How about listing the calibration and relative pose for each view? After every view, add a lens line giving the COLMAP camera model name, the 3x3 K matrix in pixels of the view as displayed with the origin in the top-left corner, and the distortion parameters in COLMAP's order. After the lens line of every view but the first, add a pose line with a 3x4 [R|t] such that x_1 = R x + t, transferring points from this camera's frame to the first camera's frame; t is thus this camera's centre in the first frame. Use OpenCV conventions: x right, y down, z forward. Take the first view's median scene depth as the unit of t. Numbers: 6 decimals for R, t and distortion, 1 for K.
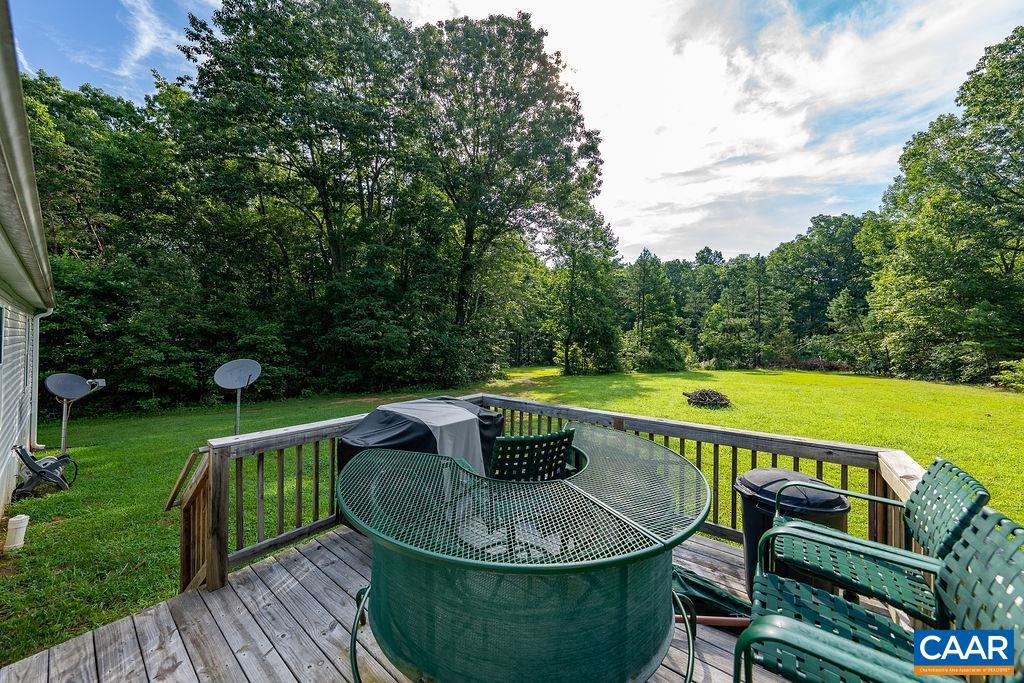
lens RADIAL K [[347.7, 0, 513.5], [0, 347.7, 333.8], [0, 0, 1]] dist [-0.001877, -0.000032]
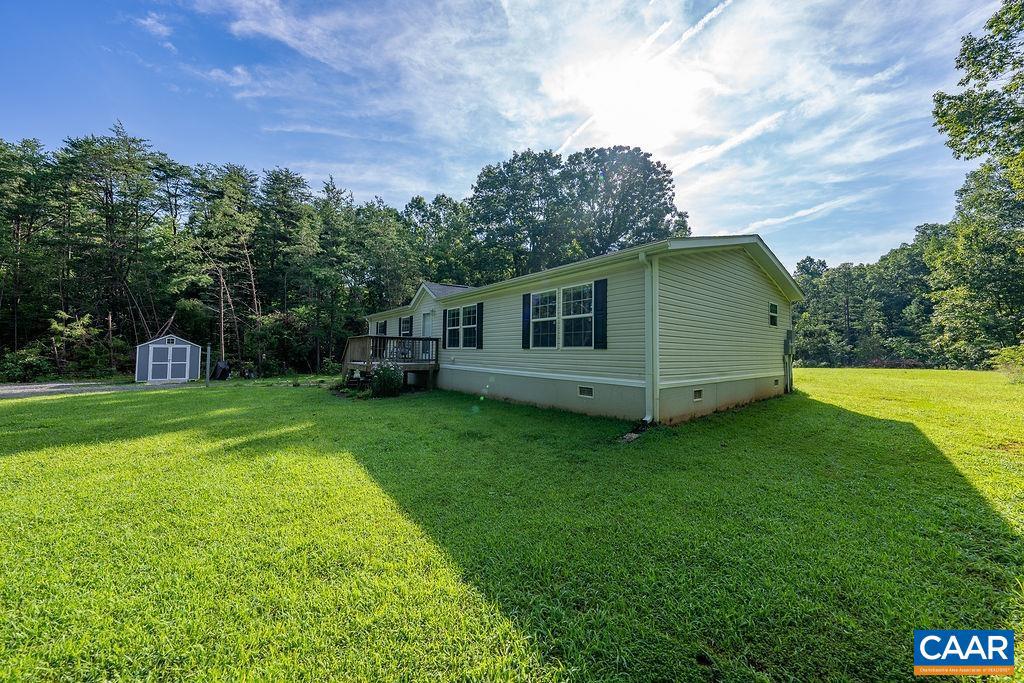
lens RADIAL K [[347.7, 0, 513.5], [0, 347.7, 333.8], [0, 0, 1]] dist [-0.001877, -0.000032]
pose [[0.967627, -0.011820, -0.252106, -0.109832], [0.003334, 0.999414, -0.034062, 0.037643], [0.252361, 0.032119, 0.967100, -0.603400]]
